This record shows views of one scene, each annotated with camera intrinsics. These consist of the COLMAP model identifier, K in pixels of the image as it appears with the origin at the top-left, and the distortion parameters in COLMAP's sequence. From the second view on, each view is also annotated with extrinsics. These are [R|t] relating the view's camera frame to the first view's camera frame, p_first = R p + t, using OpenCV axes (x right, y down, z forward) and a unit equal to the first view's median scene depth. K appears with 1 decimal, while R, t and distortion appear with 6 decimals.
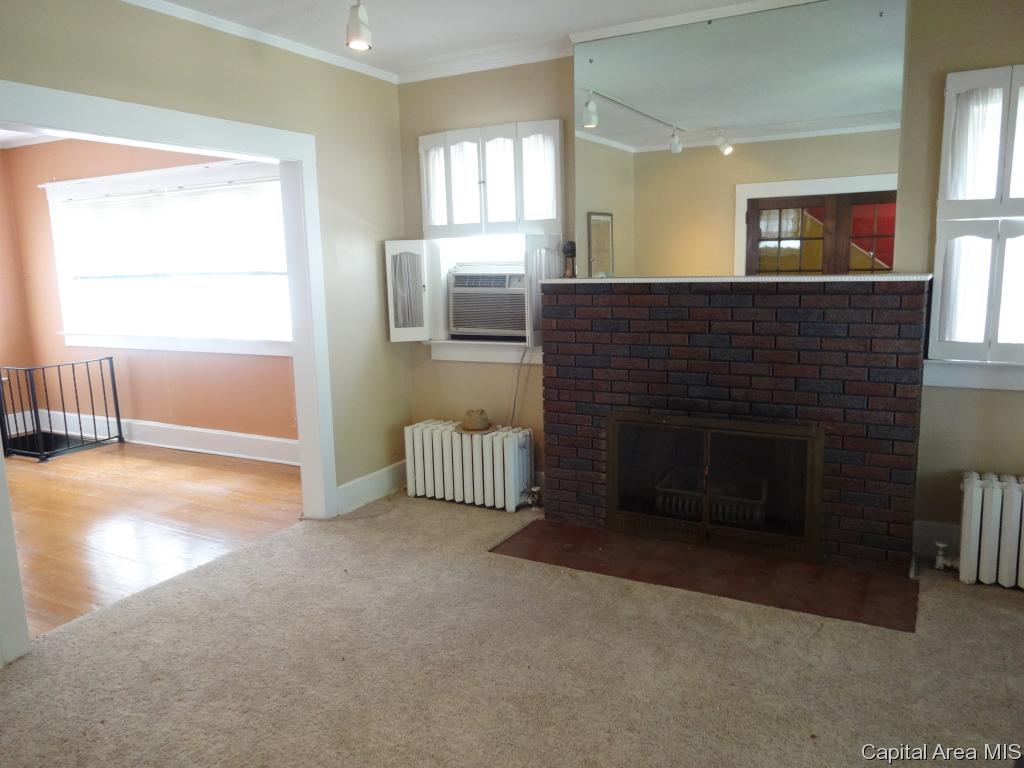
lens RADIAL K [[762.9, 0, 509.4], [0, 762.9, 385.2], [0, 0, 1]] dist [0.002050, -0.007532]
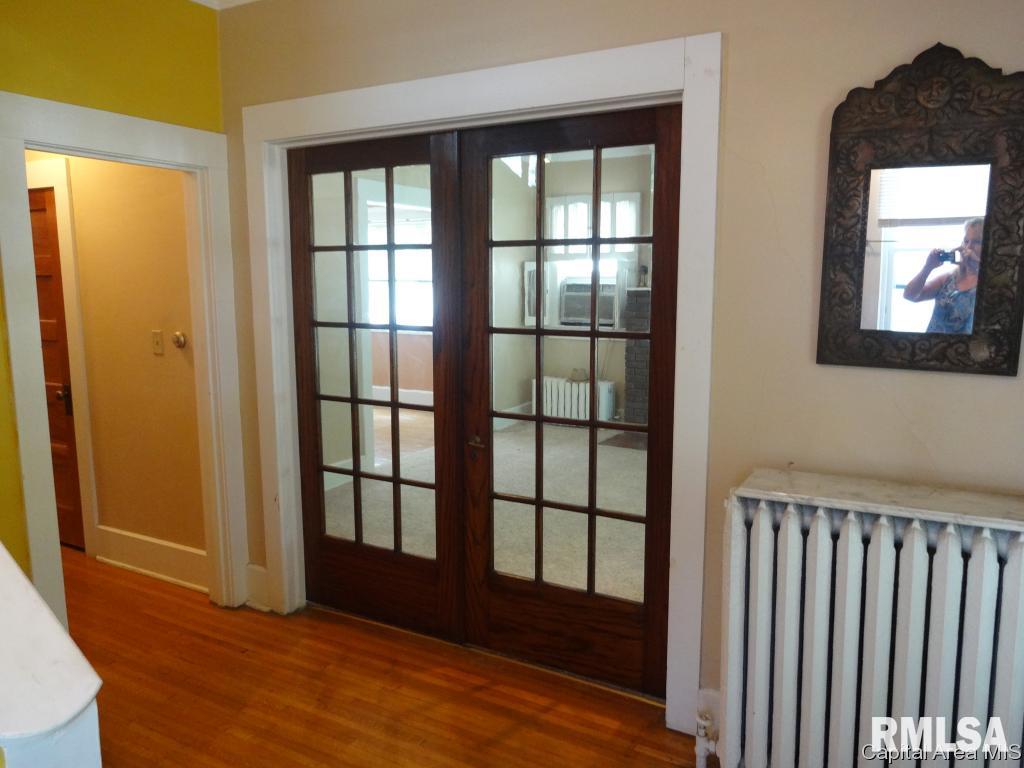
lens RADIAL K [[762.9, 0, 511.7], [0, 762.9, 380.7], [0, 0, 1]] dist [0.002050, -0.007532]
pose [[0.999729, 0.016645, 0.016264, -0.215031], [-0.016291, 0.999634, -0.021610, 0.095726], [-0.016618, 0.021339, 0.999634, -0.600027]]
